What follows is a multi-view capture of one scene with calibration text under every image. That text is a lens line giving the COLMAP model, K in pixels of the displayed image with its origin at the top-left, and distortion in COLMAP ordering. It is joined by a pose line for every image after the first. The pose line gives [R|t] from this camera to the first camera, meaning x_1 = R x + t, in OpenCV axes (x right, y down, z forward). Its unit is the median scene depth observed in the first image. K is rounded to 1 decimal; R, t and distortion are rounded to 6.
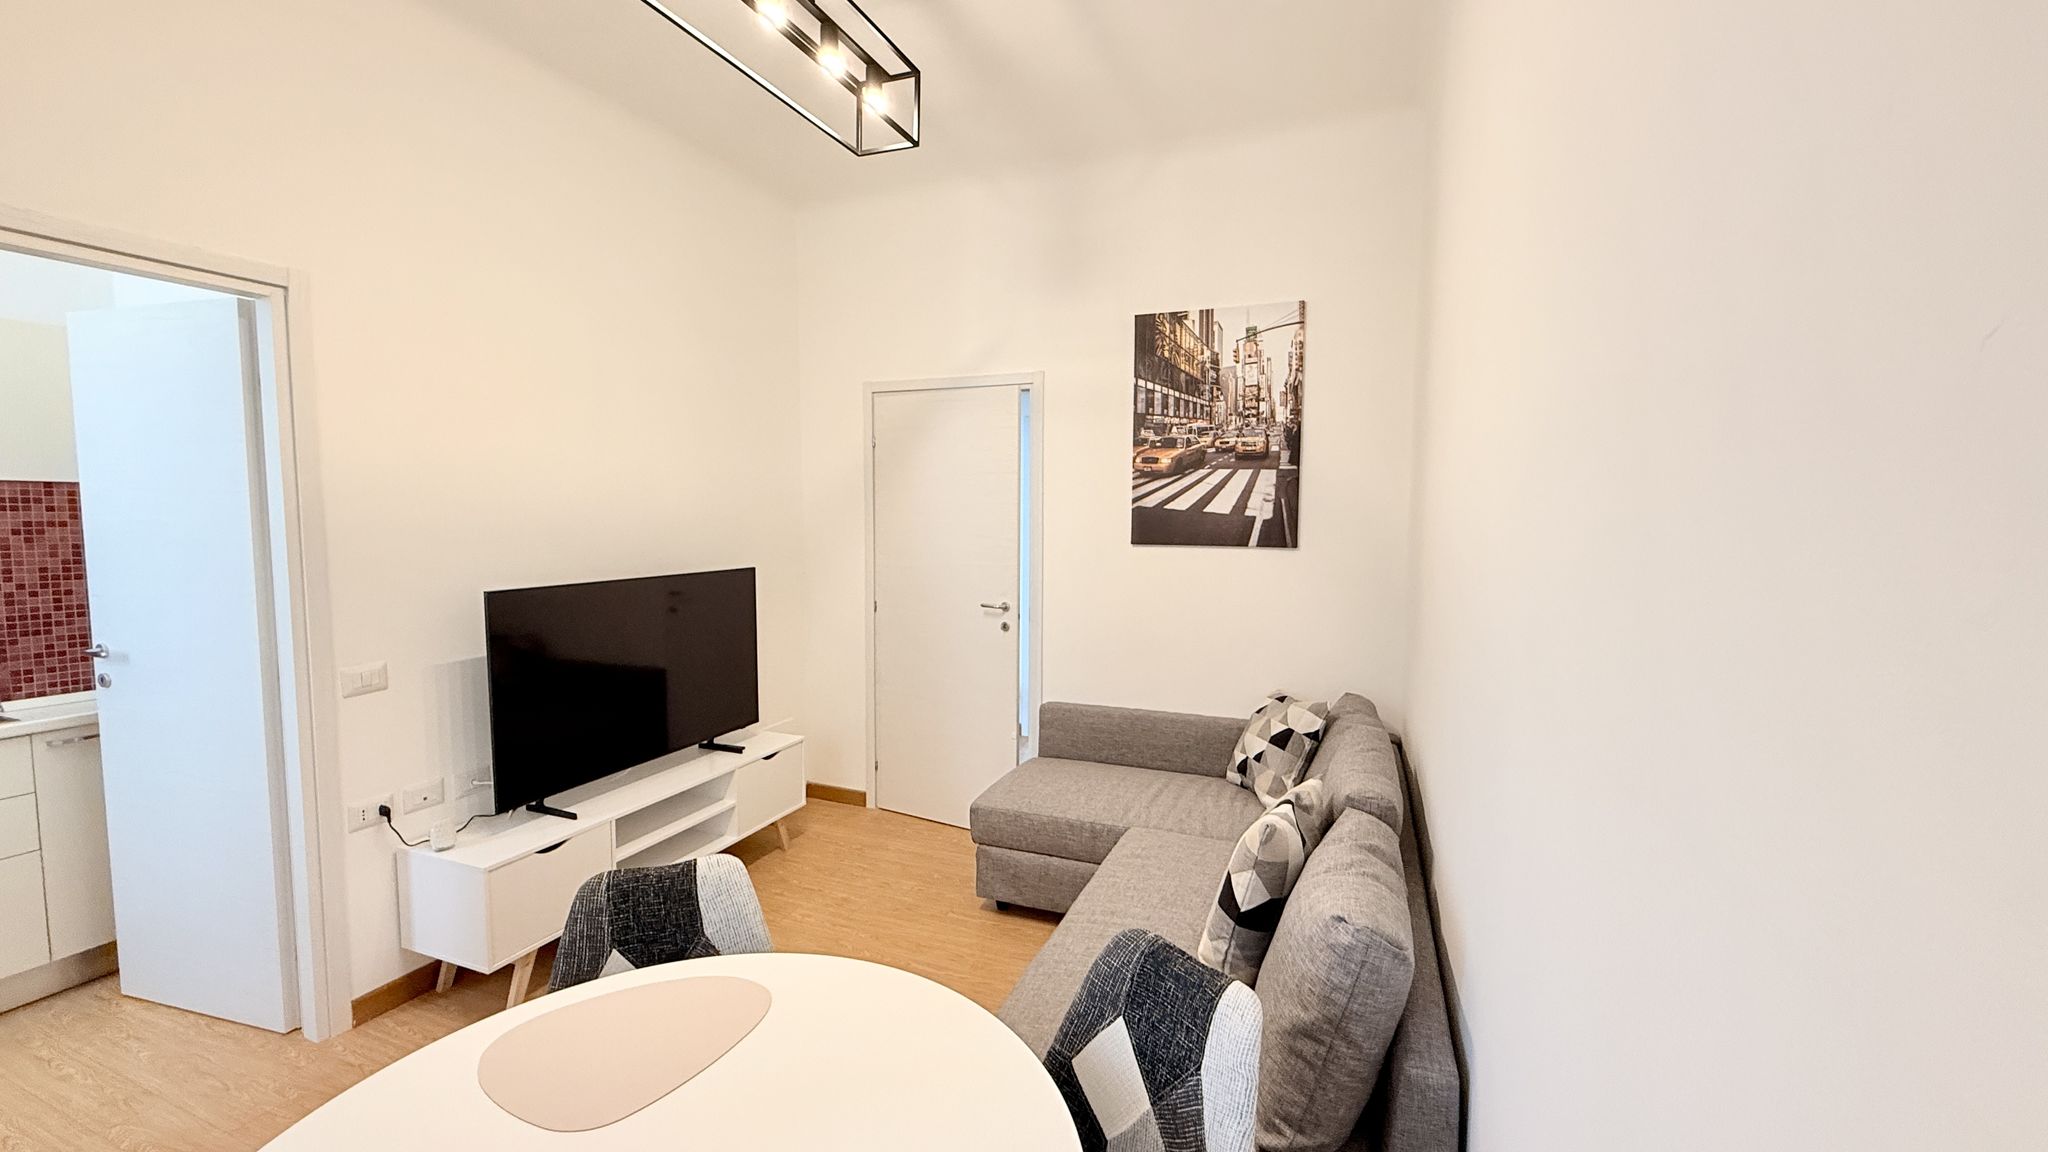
lens RADIAL K [[814.4, 0, 1024.0], [0, 814.4, 576.0], [0, 0, 1]] dist [-0.001576, 0.000398]
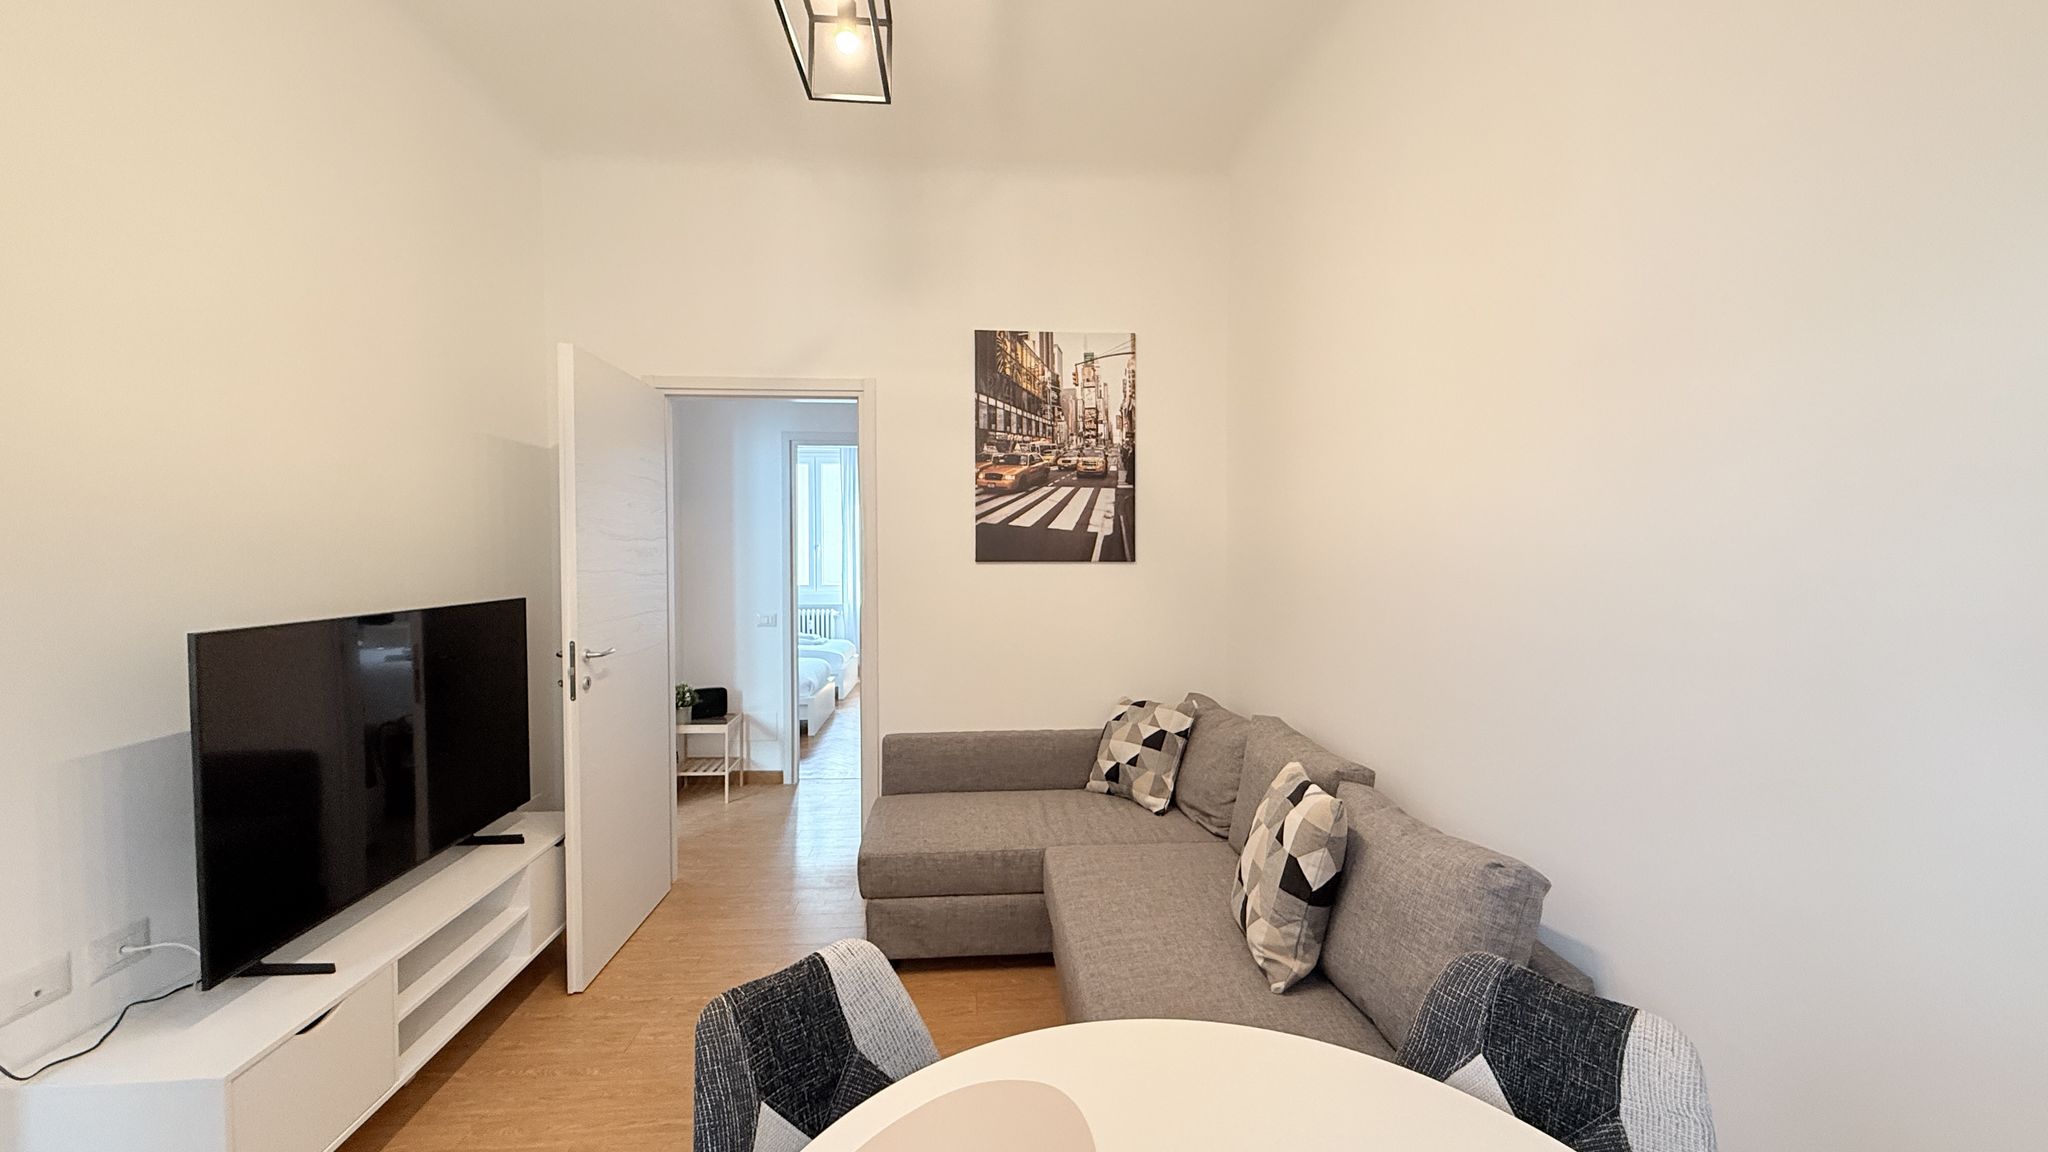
lens RADIAL K [[814.4, 0, 1024.0], [0, 814.4, 576.0], [0, 0, 1]] dist [-0.001576, 0.000398]
pose [[0.896221, -0.019626, 0.443174, -0.265075], [0.040150, 0.998509, -0.036976, 0.017382], [-0.441788, 0.050932, 0.895673, 0.108170]]
